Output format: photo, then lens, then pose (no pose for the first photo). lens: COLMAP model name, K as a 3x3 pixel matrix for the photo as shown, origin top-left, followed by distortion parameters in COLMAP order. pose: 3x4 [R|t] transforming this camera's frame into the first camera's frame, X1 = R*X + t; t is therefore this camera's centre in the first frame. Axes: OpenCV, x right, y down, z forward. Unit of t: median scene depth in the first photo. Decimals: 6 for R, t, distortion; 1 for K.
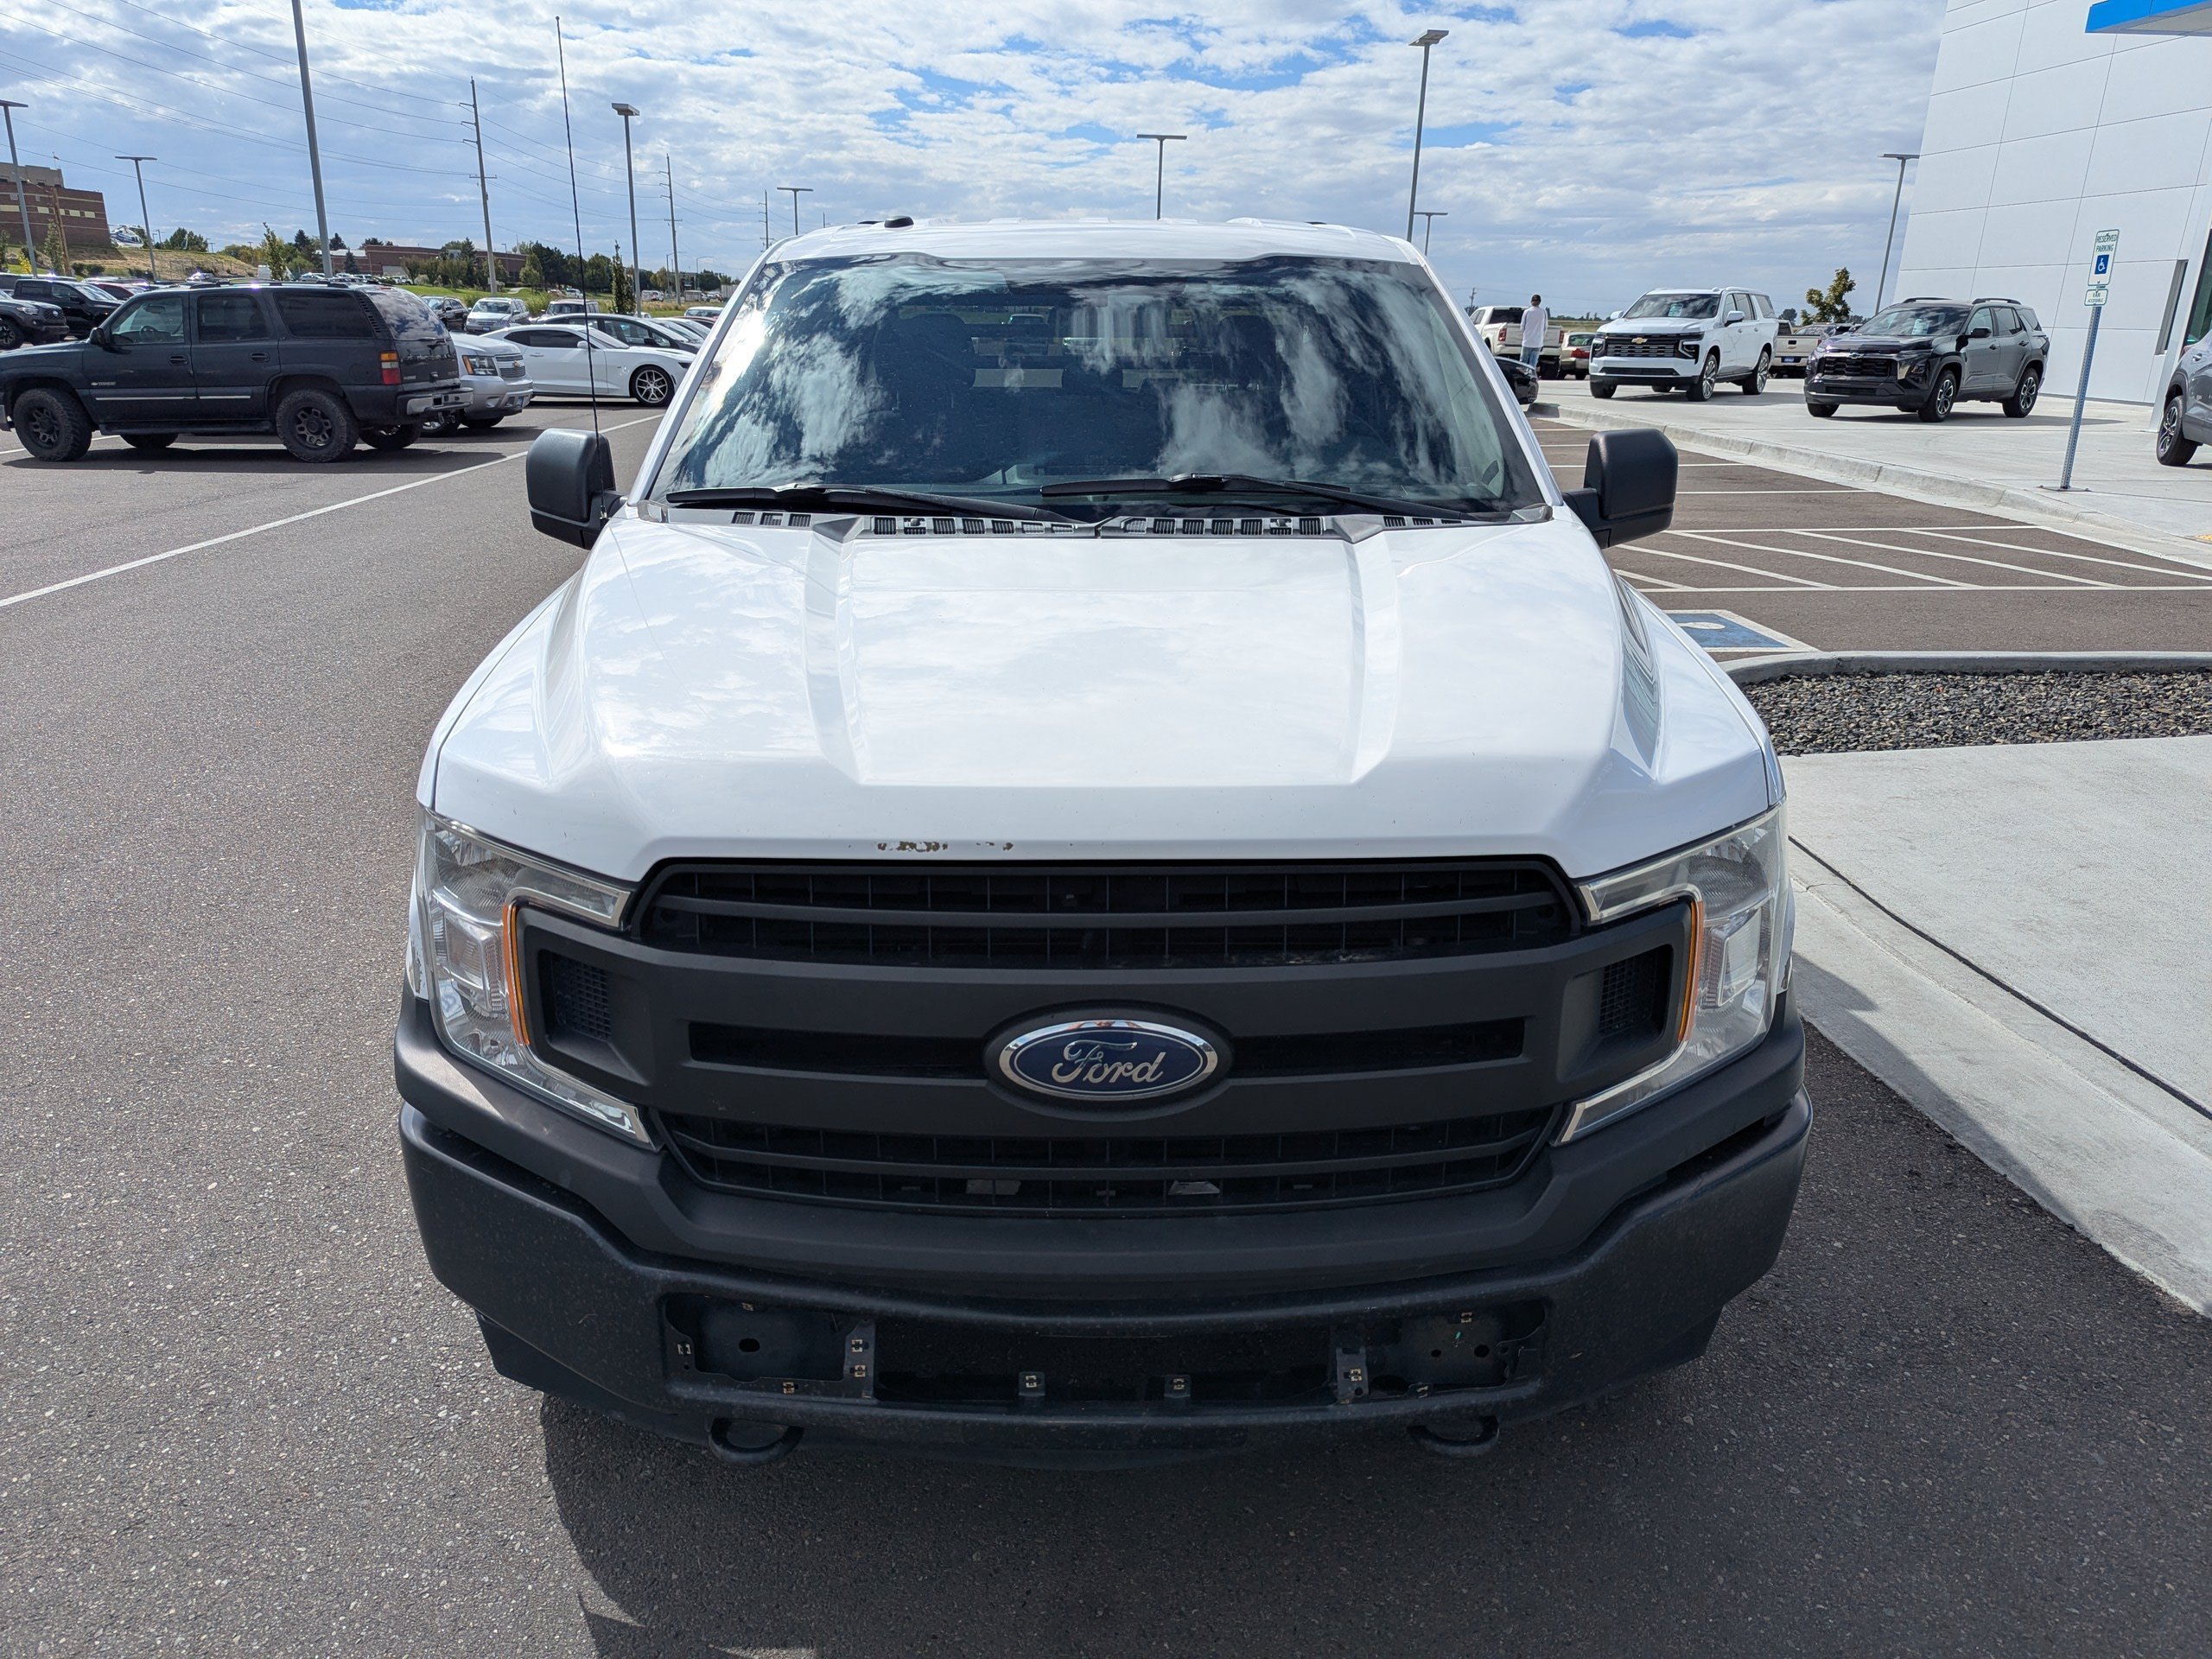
lens RADIAL K [[1593.3, 0, 1097.0], [0, 1593.3, 820.7], [0, 0, 1]] dist [0.033364, -0.022675]
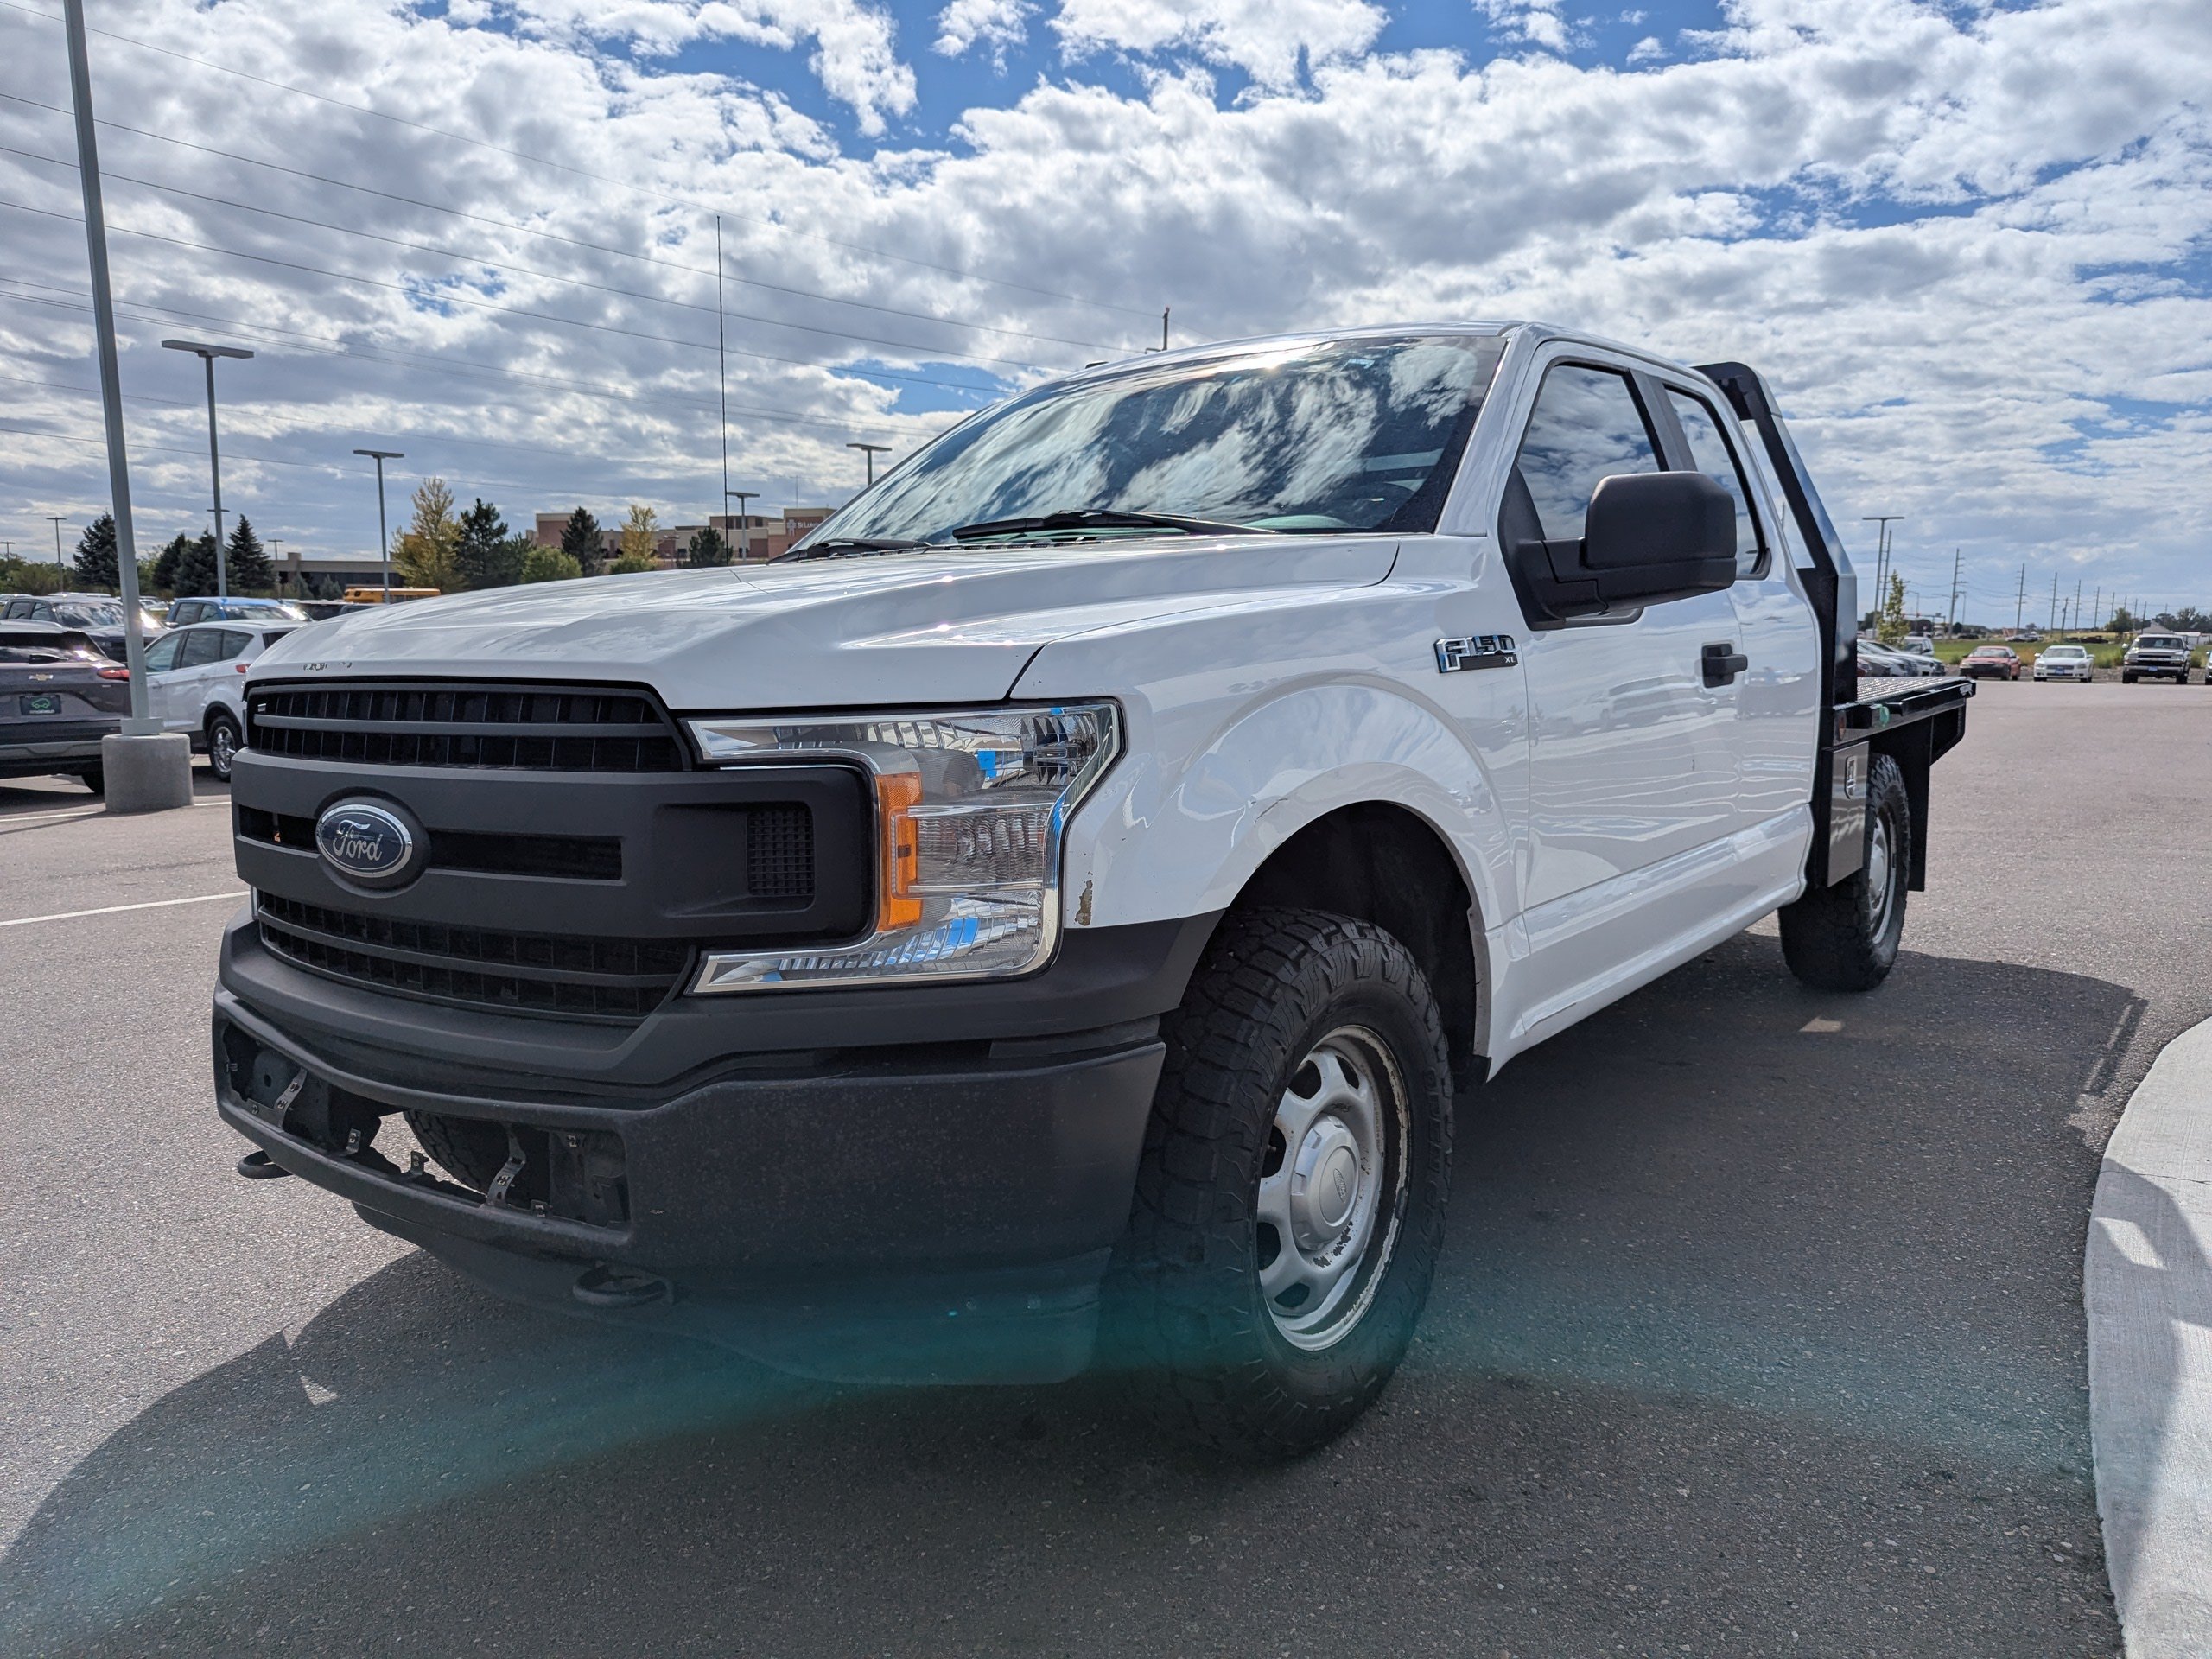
lens RADIAL K [[1593.3, 0, 1115.0], [0, 1593.3, 837.9], [0, 0, 1]] dist [0.033364, -0.022675]
pose [[0.793521, 0.055389, -0.606017, 0.376126], [-0.173182, 0.975226, -0.137632, 0.068465], [0.583380, 0.214165, 0.783455, 0.120564]]
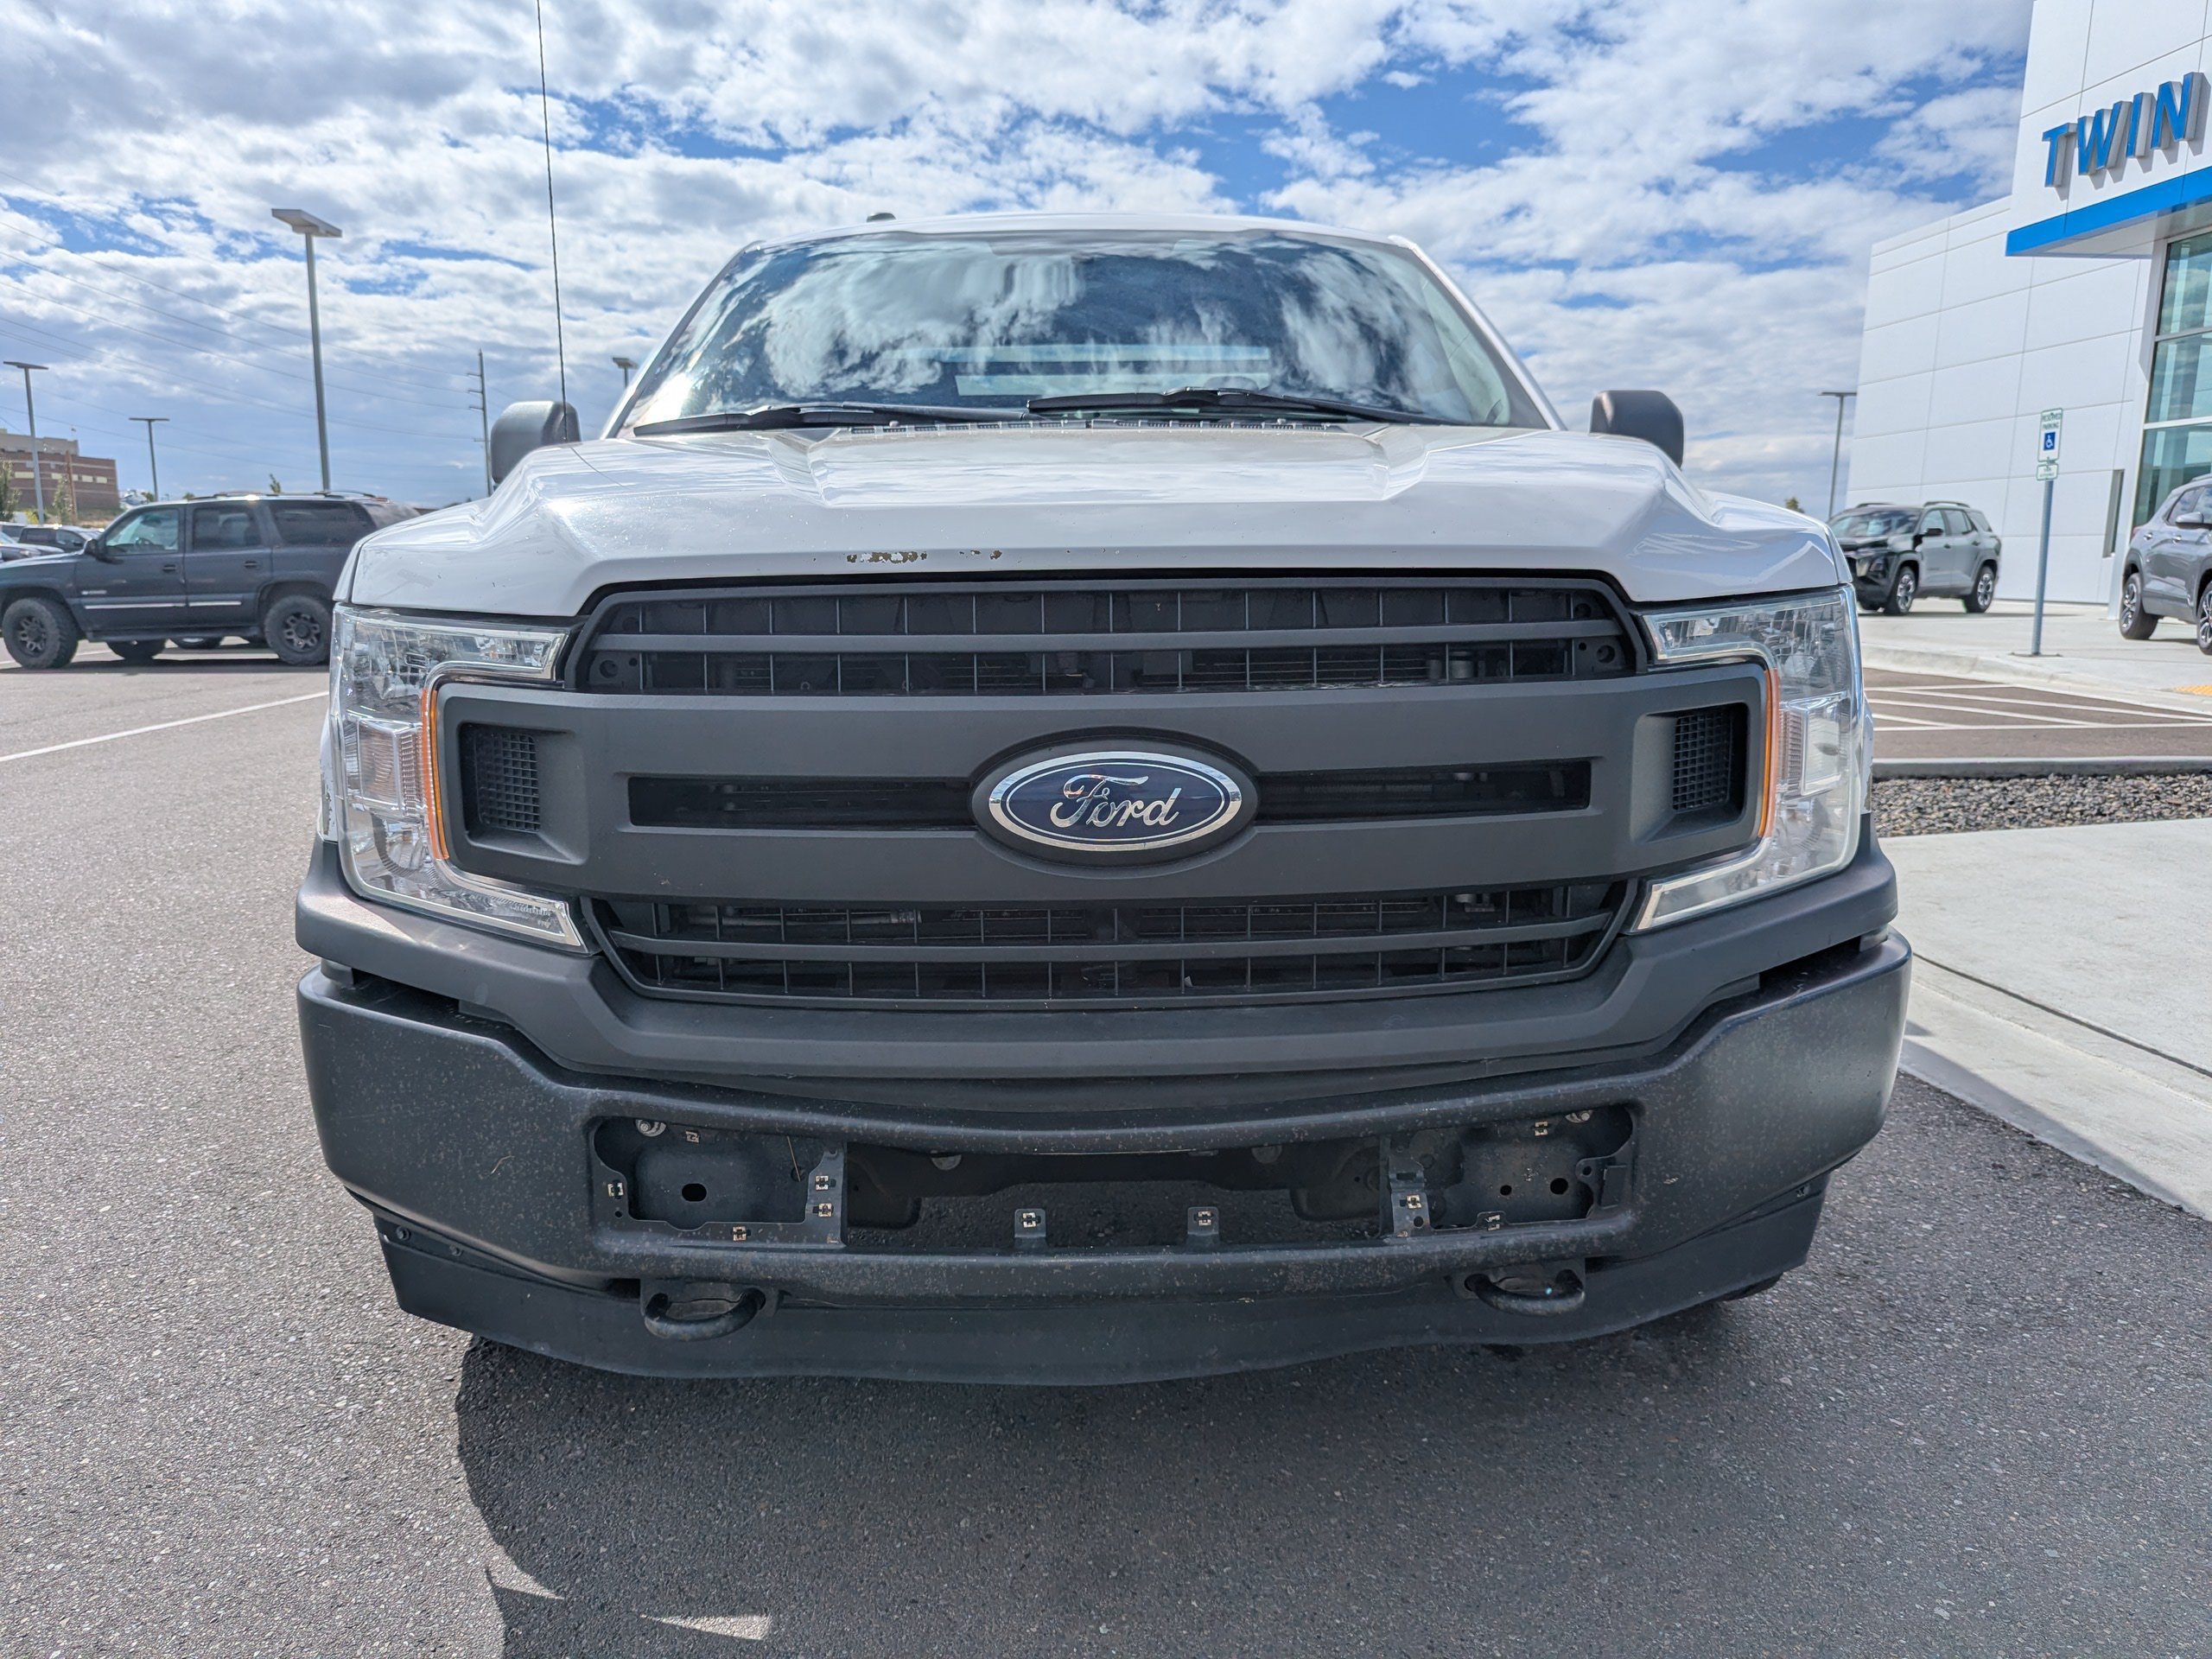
lens RADIAL K [[1593.3, 0, 1100.5], [0, 1593.3, 834.7], [0, 0, 1]] dist [0.033364, -0.022675]
pose [[0.999804, -0.015331, 0.012538, -0.003727], [0.016946, 0.989876, -0.140922, 0.091573], [-0.010250, 0.141107, 0.989941, 0.047737]]
